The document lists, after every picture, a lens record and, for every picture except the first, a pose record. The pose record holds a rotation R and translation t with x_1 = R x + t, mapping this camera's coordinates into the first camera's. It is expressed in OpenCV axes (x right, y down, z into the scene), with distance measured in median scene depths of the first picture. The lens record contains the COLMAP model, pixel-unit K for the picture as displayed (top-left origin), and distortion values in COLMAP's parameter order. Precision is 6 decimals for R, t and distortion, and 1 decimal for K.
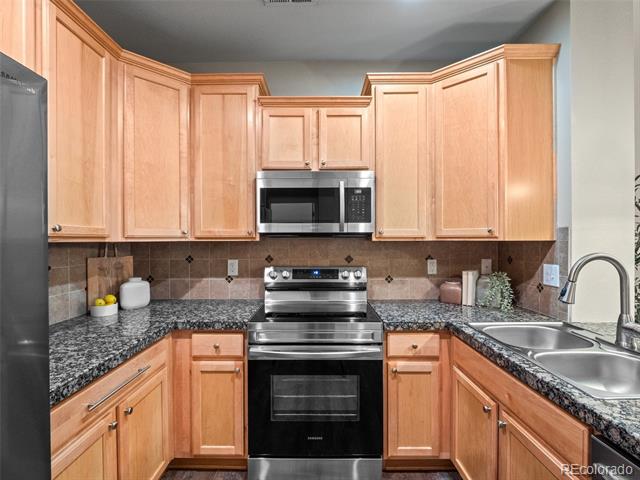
lens RADIAL K [[314.0, 0, 317.8], [0, 314.0, 237.0], [0, 0, 1]] dist [-0.016433, 0.001460]
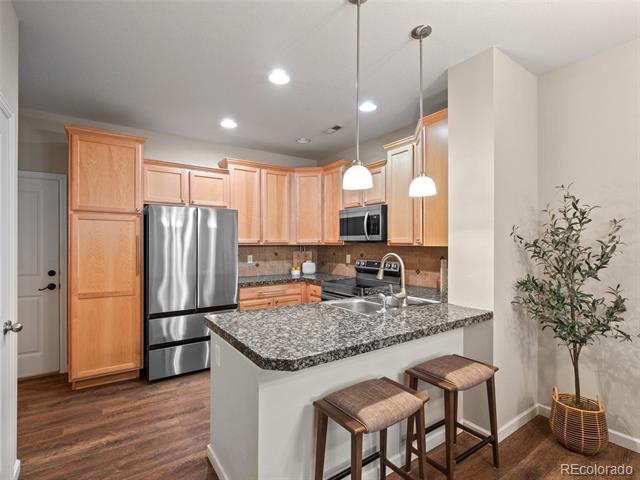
lens RADIAL K [[314.0, 0, 317.8], [0, 314.0, 237.0], [0, 0, 1]] dist [-0.016433, 0.001460]
pose [[0.569720, -0.012003, -0.821751, 1.420786], [0.006884, 0.999928, -0.009832, -0.019802], [0.821810, -0.000055, 0.569761, -0.269365]]
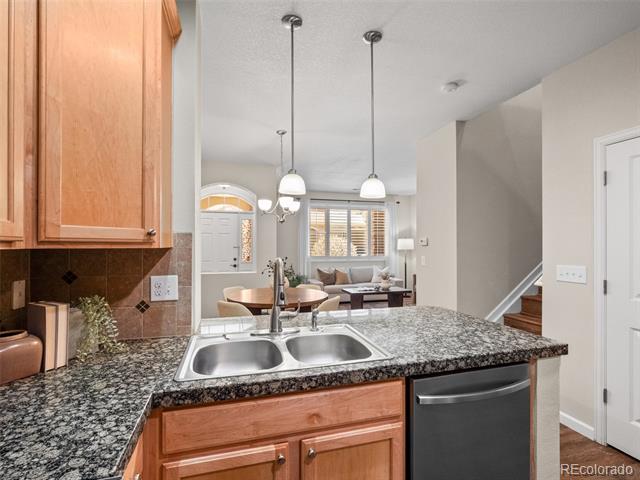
lens RADIAL K [[309.3, 0, 320.0], [0, 309.3, 240.0], [0, 0, 1]] dist [0.003223, 0.000104]
pose [[-0.274959, 0.016435, 0.961315, -0.174158], [-0.009943, 0.999752, -0.019936, 0.003465], [-0.961404, -0.015040, -0.274728, 0.770973]]
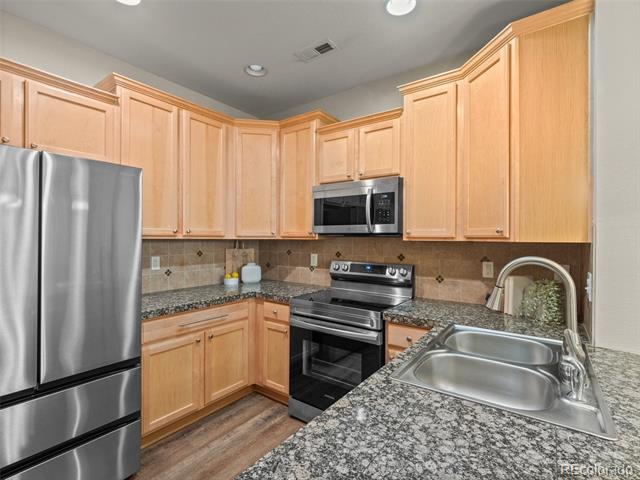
lens RADIAL K [[314.0, 0, 317.8], [0, 314.0, 237.0], [0, 0, 1]] dist [-0.016433, 0.001460]
pose [[0.808463, 0.005835, -0.588518, 0.608845], [-0.003986, 0.999982, 0.004438, -0.004164], [0.588533, -0.001242, 0.808472, -0.046508]]
